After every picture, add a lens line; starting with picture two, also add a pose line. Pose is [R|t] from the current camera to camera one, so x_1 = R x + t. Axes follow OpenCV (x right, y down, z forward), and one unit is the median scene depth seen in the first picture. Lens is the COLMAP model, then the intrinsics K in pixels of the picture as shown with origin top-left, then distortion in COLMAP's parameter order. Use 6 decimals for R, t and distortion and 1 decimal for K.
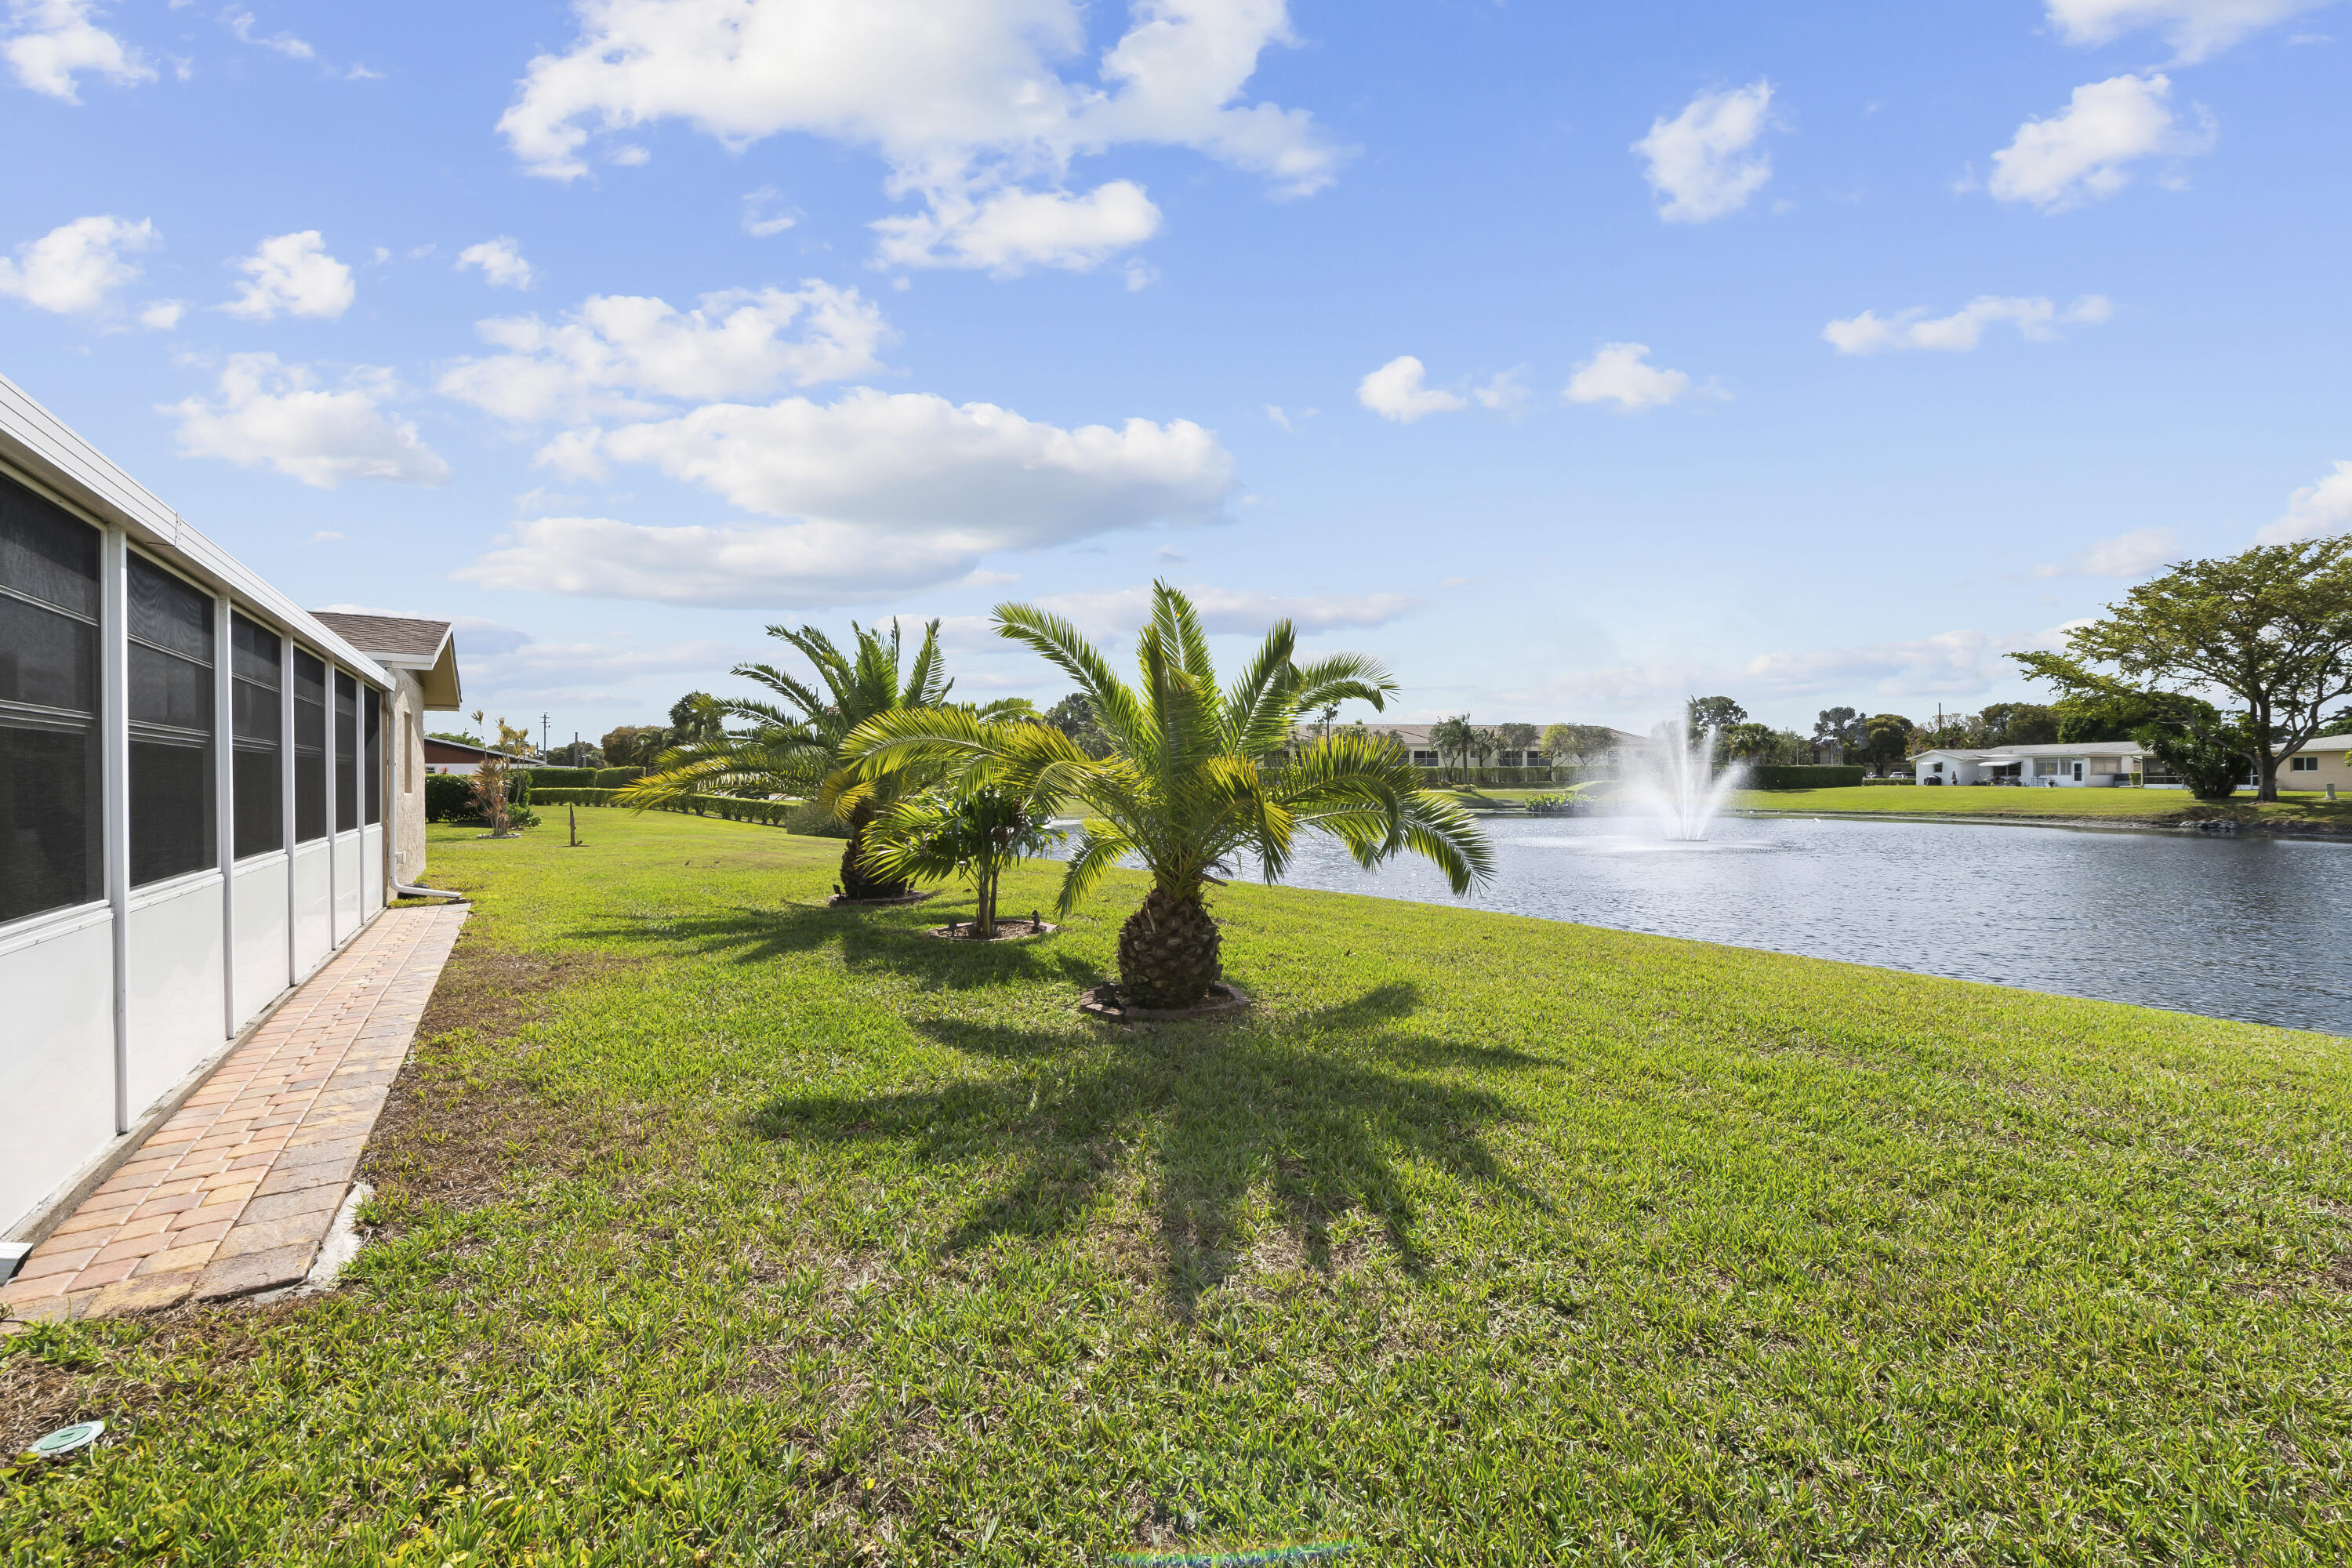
lens RADIAL K [[924.5, 0, 1177.7], [0, 924.5, 781.4], [0, 0, 1]] dist [-0.003231, -0.002114]
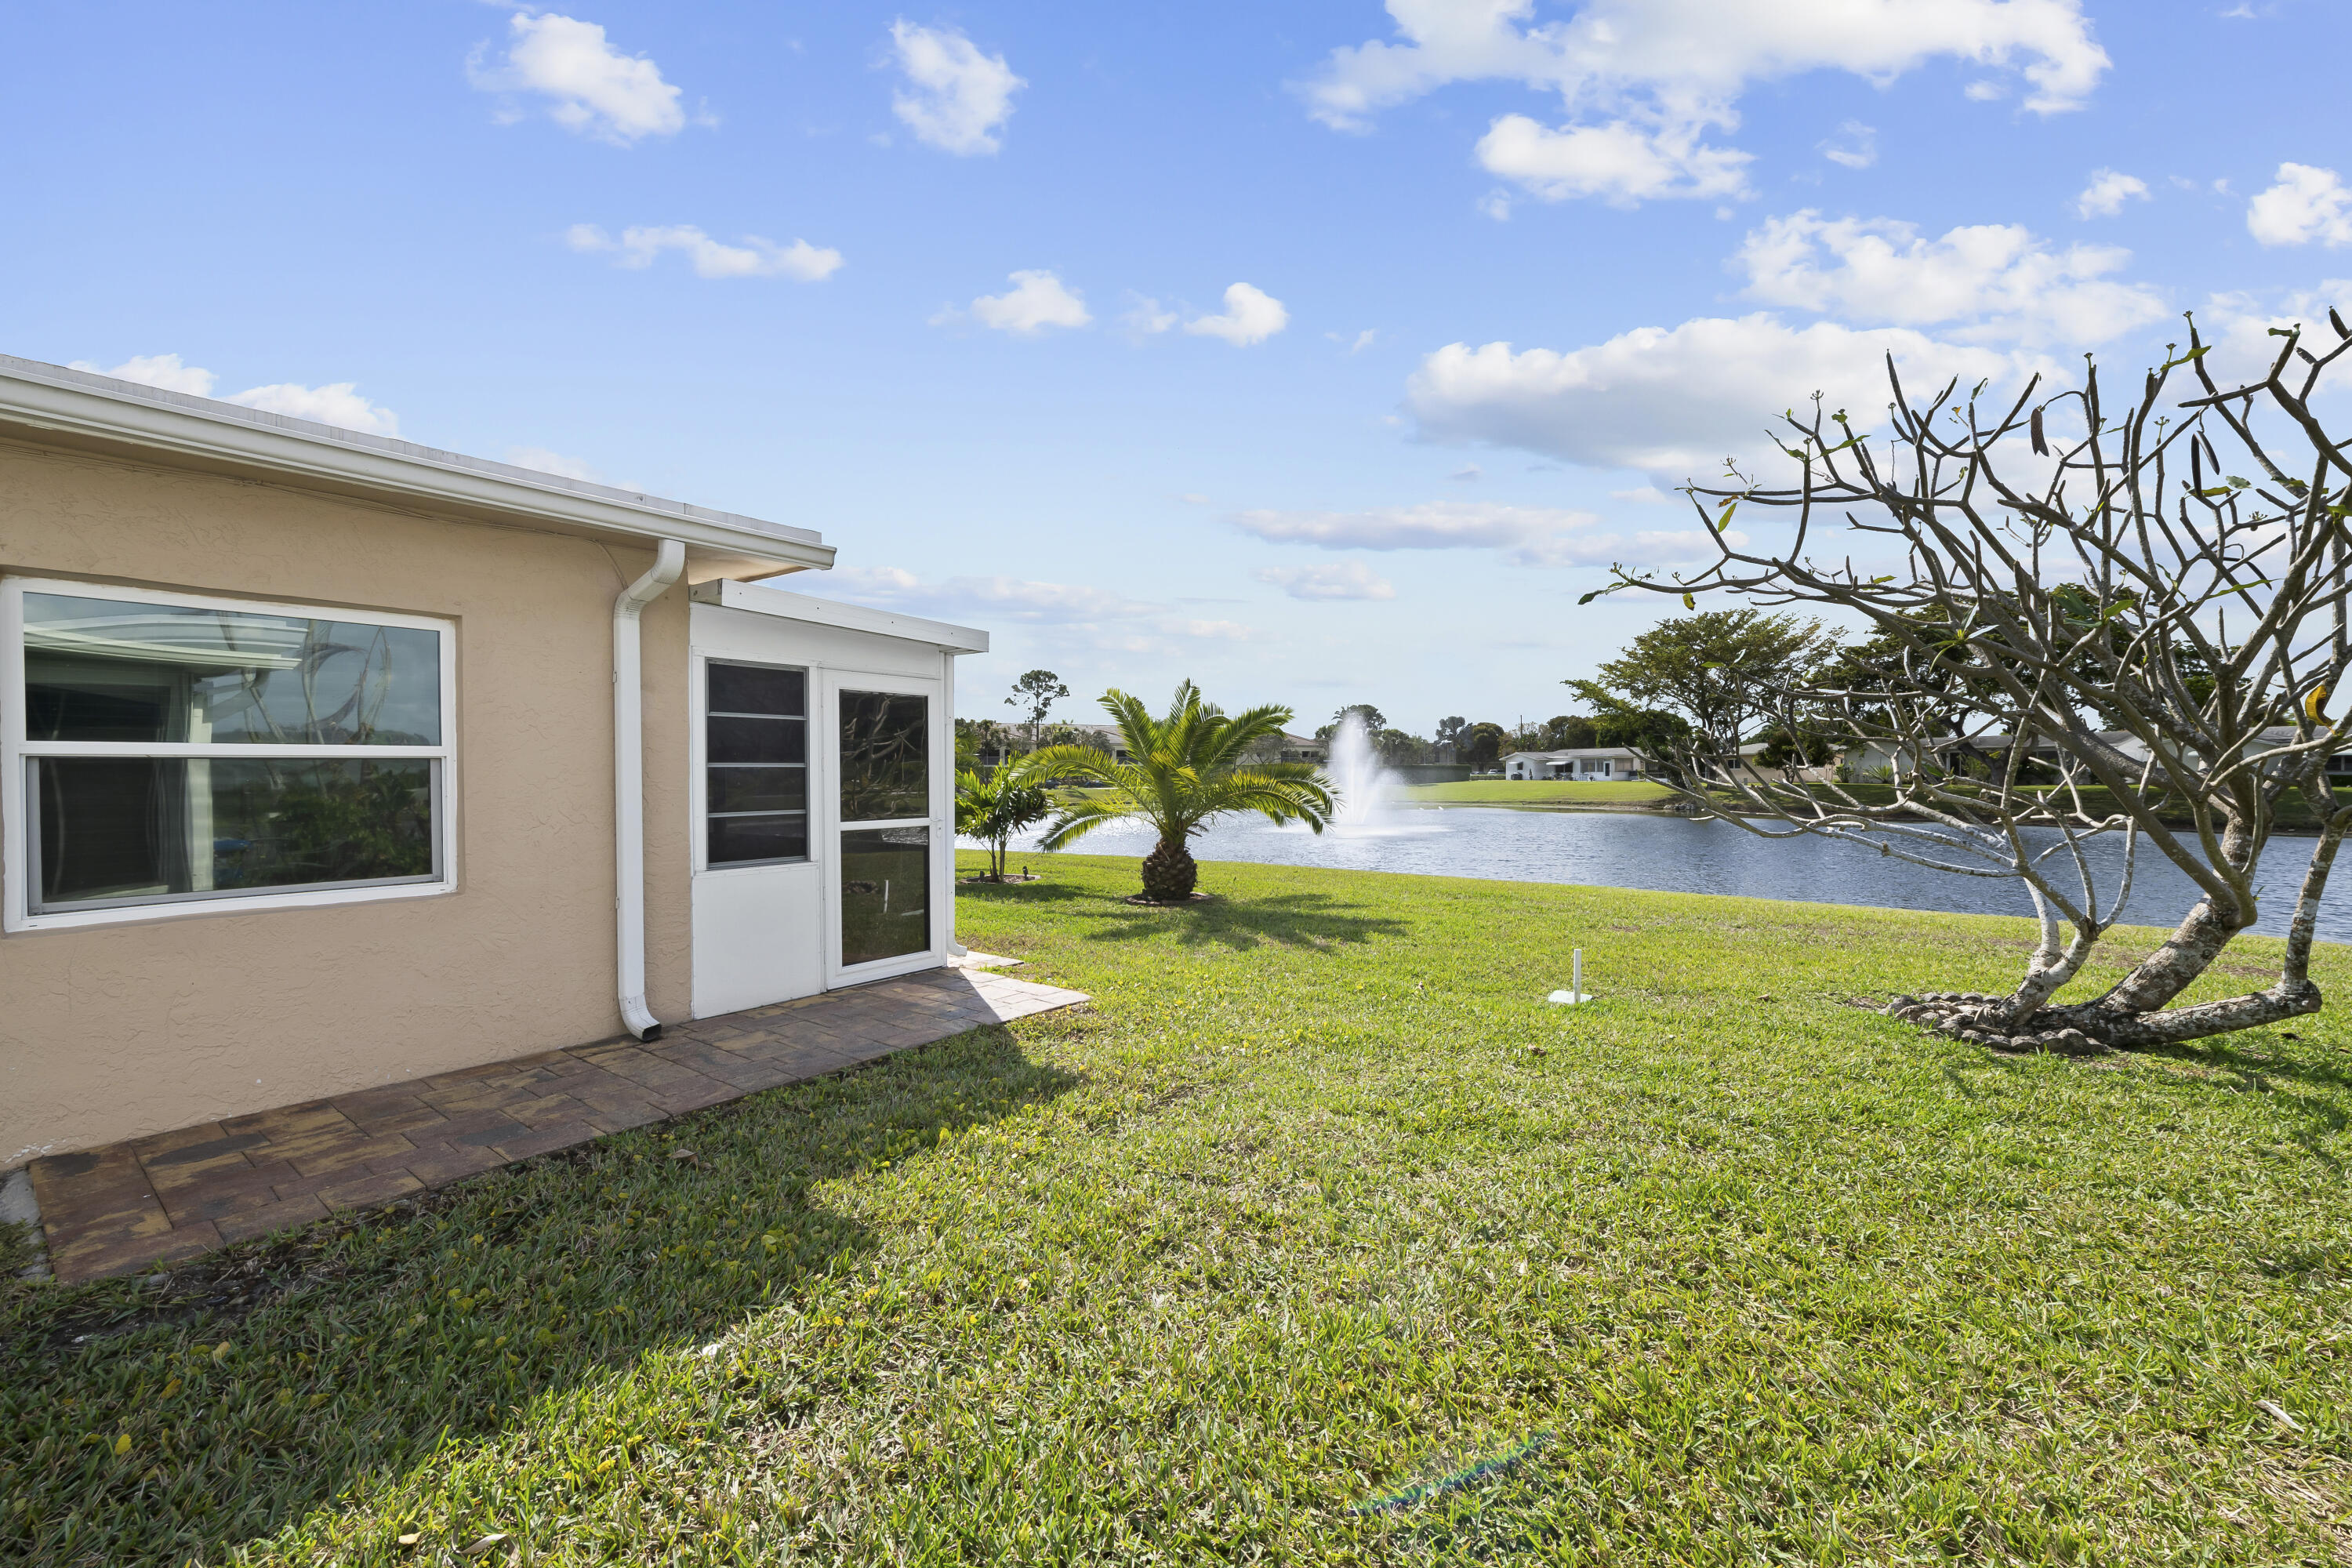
lens RADIAL K [[924.5, 0, 1172.3], [0, 924.5, 785.6], [0, 0, 1]] dist [-0.003231, -0.002114]
pose [[0.946384, -0.006267, 0.322982, -0.064709], [0.003857, 0.999960, 0.008103, -0.000524], [-0.323020, -0.006423, 0.946370, -0.081219]]
